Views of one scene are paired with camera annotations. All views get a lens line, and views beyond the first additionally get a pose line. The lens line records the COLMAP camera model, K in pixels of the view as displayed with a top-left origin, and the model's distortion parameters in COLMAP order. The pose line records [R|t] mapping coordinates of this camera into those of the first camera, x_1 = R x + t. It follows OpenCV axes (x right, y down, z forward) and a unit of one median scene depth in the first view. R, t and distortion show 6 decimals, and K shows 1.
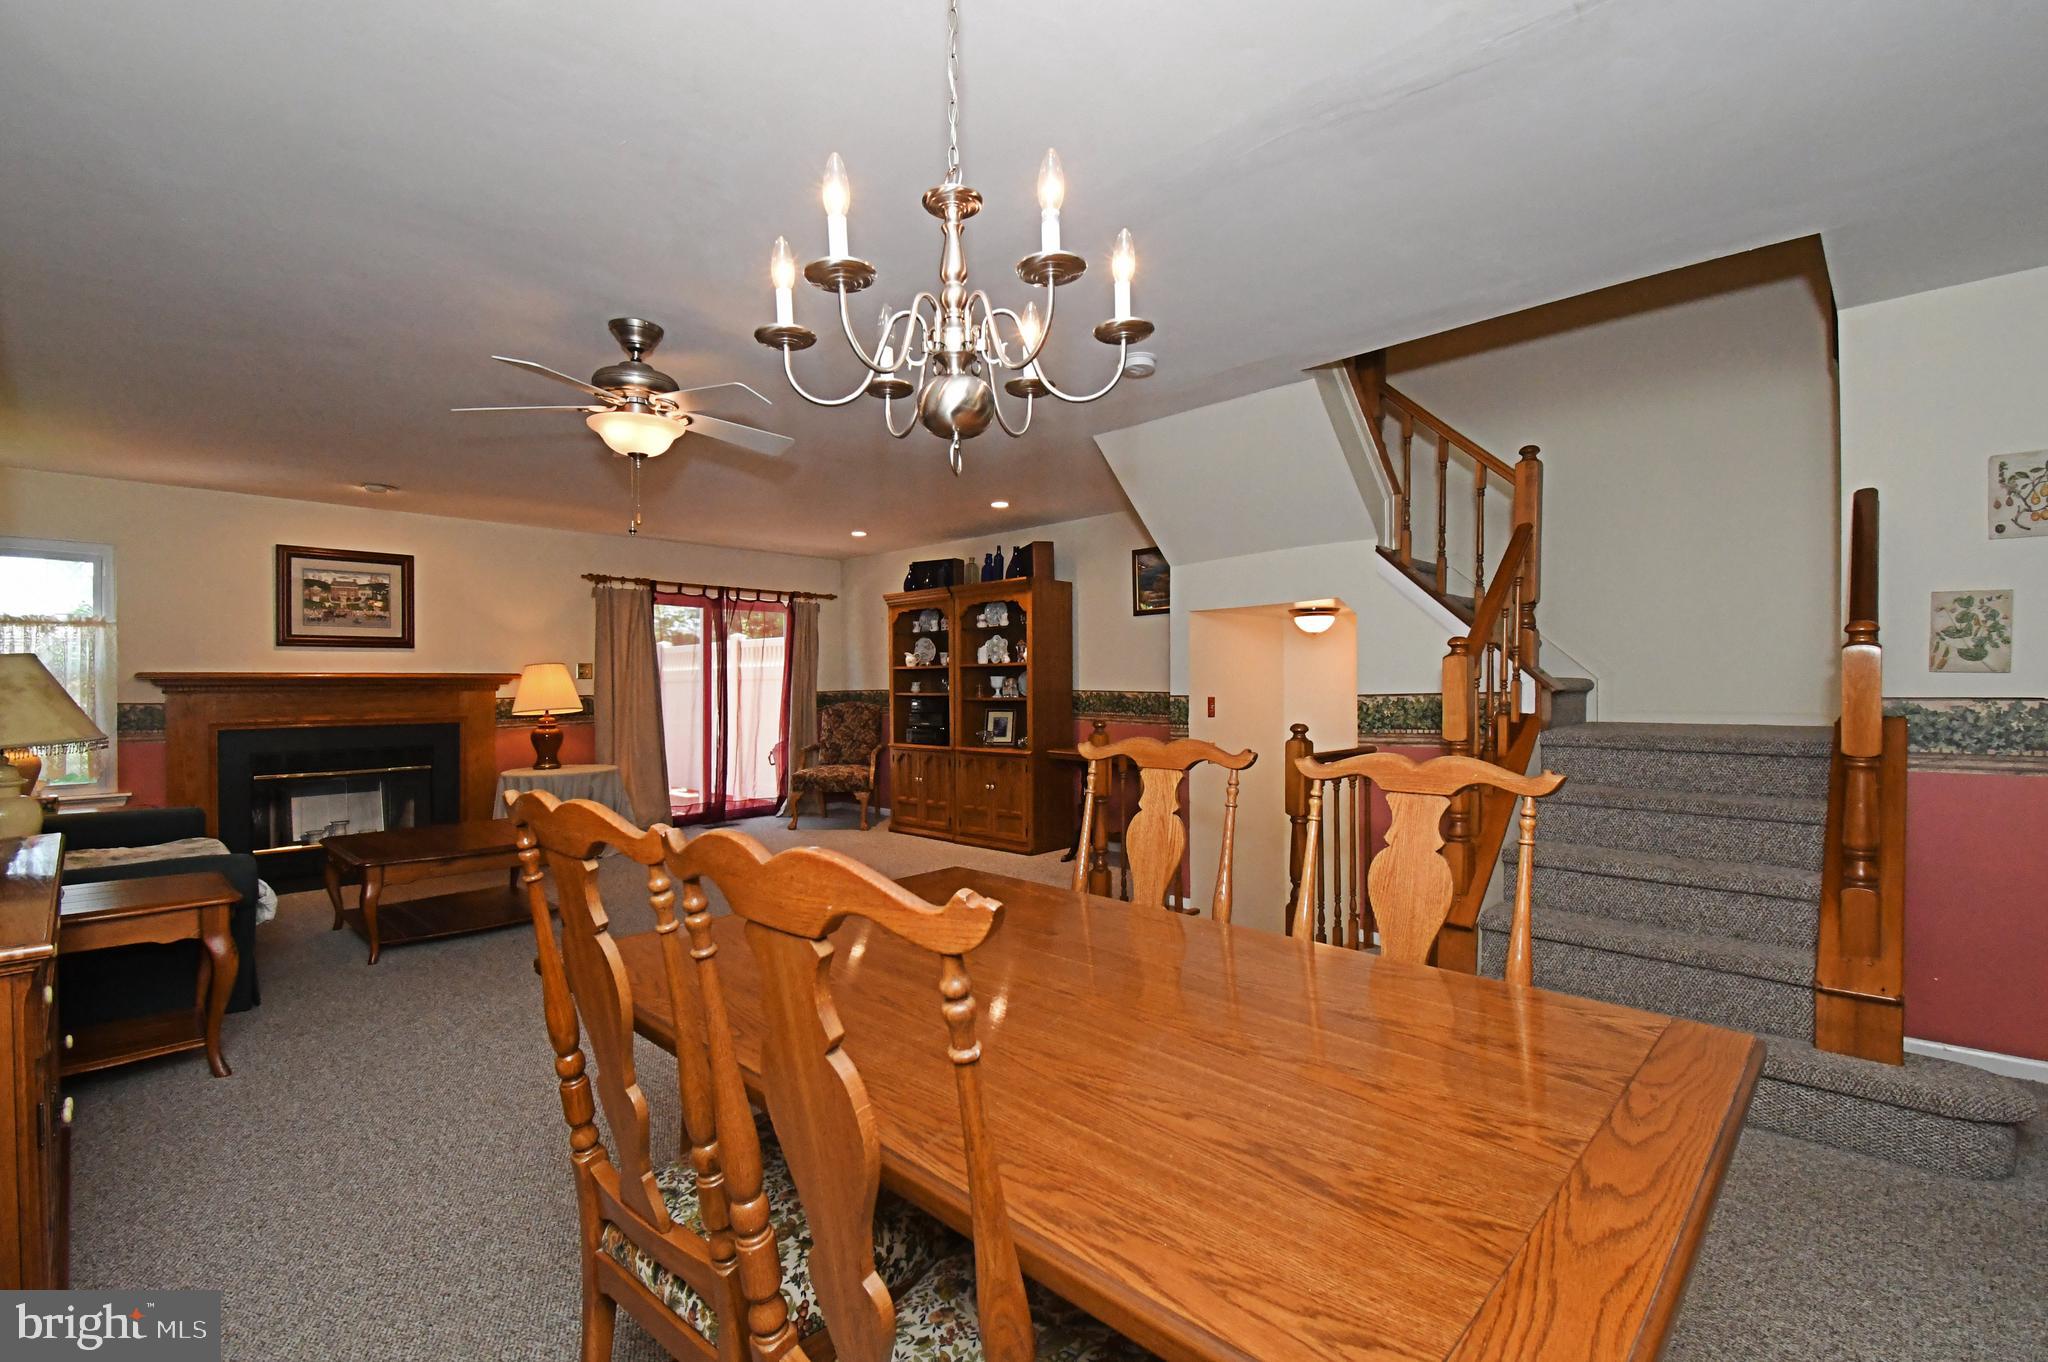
lens RADIAL K [[928.6, 0, 1042.4], [0, 928.6, 677.0], [0, 0, 1]] dist [0.008591, -0.004668]
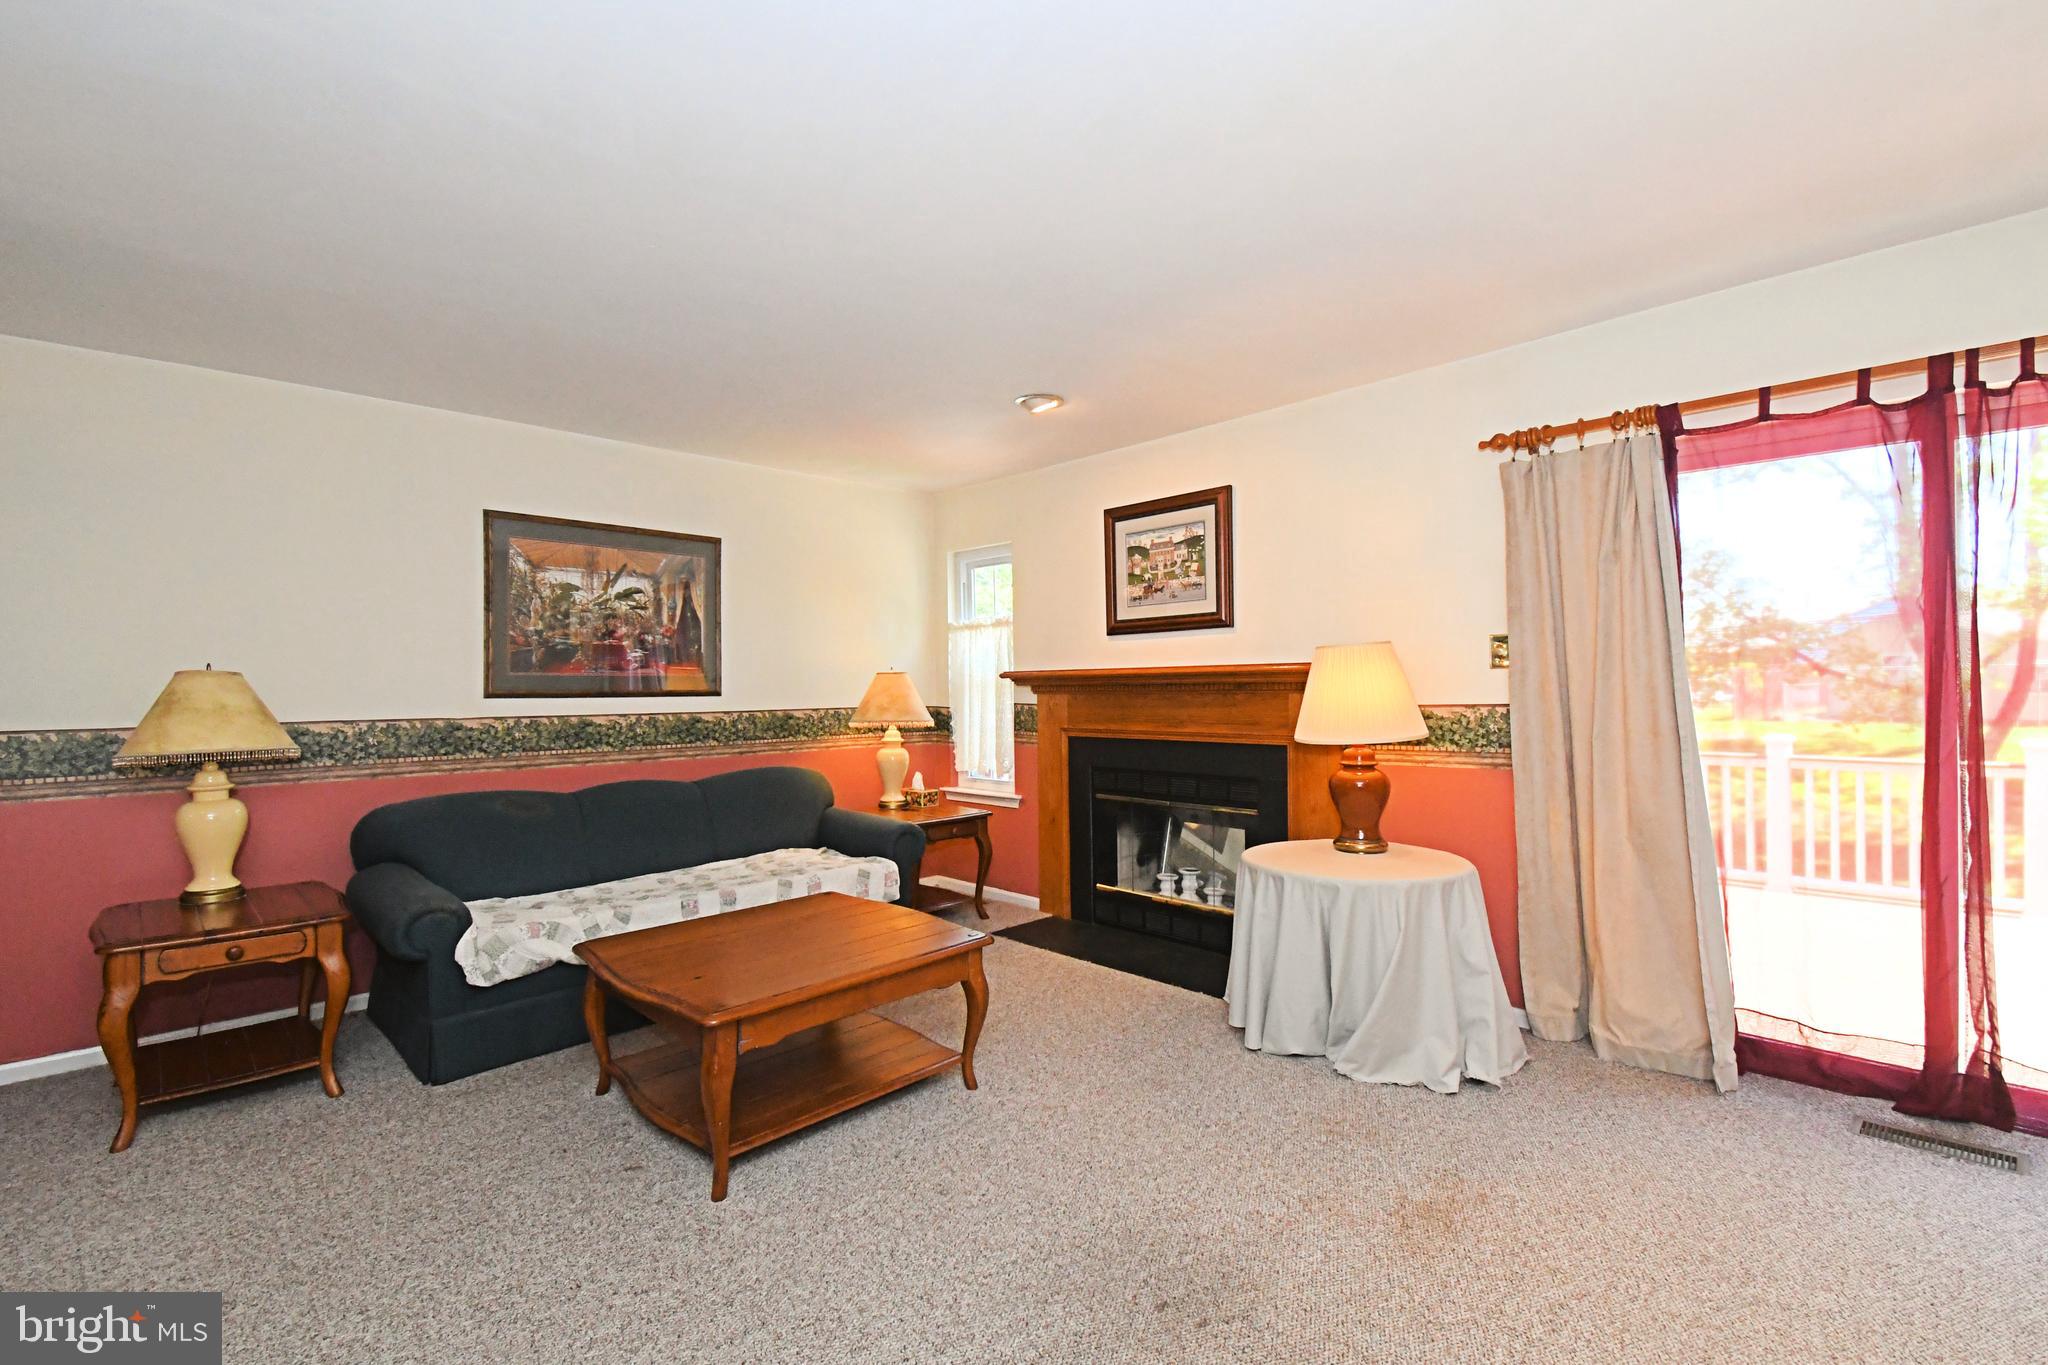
lens RADIAL K [[928.6, 0, 1033.9], [0, 928.6, 686.3], [0, 0, 1]] dist [0.008591, -0.004668]
pose [[-0.106154, 0.000246, -0.994350, -0.017278], [0.010390, 0.999946, -0.000862, 0.008765], [0.994295, -0.010423, -0.106150, 0.877745]]
